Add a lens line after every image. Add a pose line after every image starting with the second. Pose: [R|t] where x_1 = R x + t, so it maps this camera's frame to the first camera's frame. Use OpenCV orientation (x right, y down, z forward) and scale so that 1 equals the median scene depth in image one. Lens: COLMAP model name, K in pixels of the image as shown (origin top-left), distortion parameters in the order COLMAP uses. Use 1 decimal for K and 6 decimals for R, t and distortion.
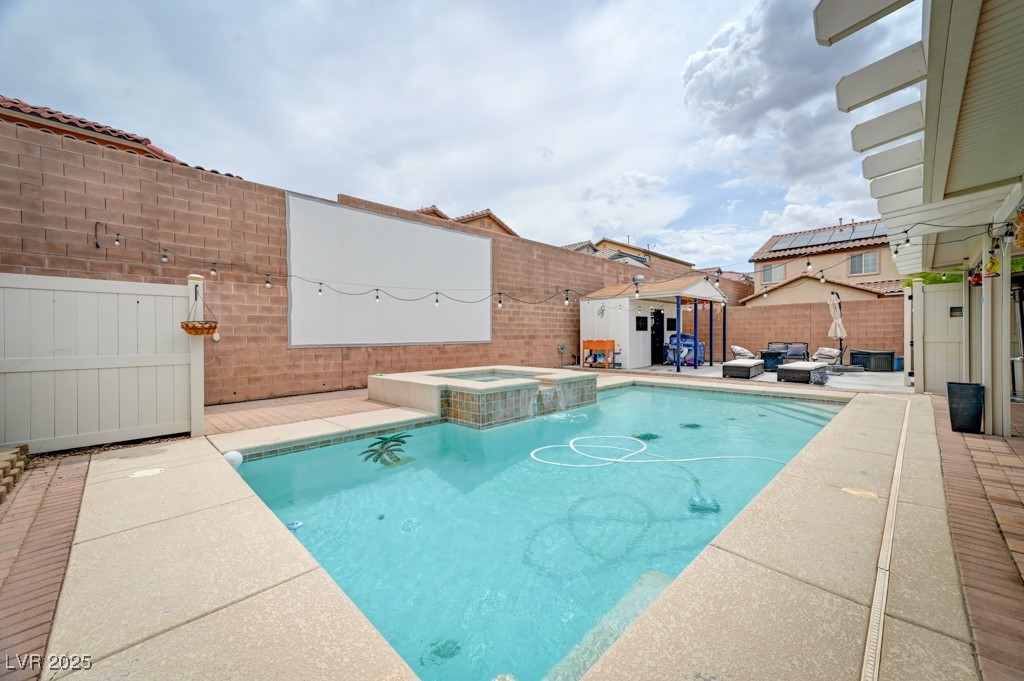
lens RADIAL K [[393.8, 0, 516.1], [0, 393.8, 338.9], [0, 0, 1]] dist [0.017979, 0.000272]
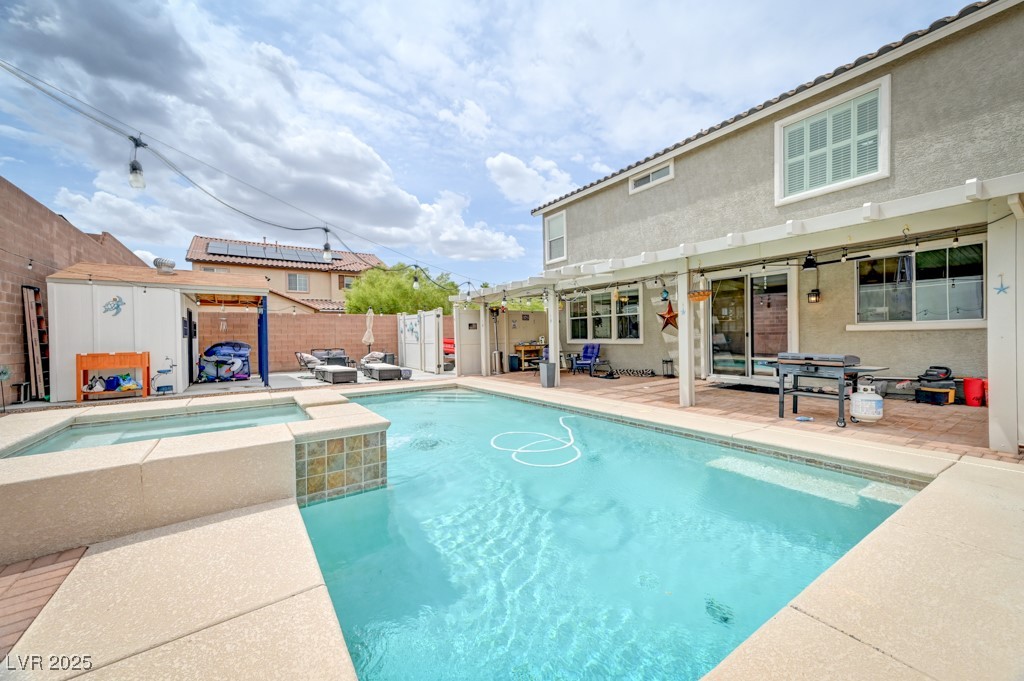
lens RADIAL K [[393.8, 0, 516.1], [0, 393.8, 338.9], [0, 0, 1]] dist [0.017979, 0.000272]
pose [[0.179972, 0.001947, 0.983670, -0.275817], [0.024096, 0.999689, -0.006388, 0.000729], [-0.983377, 0.024852, 0.179869, 0.272332]]
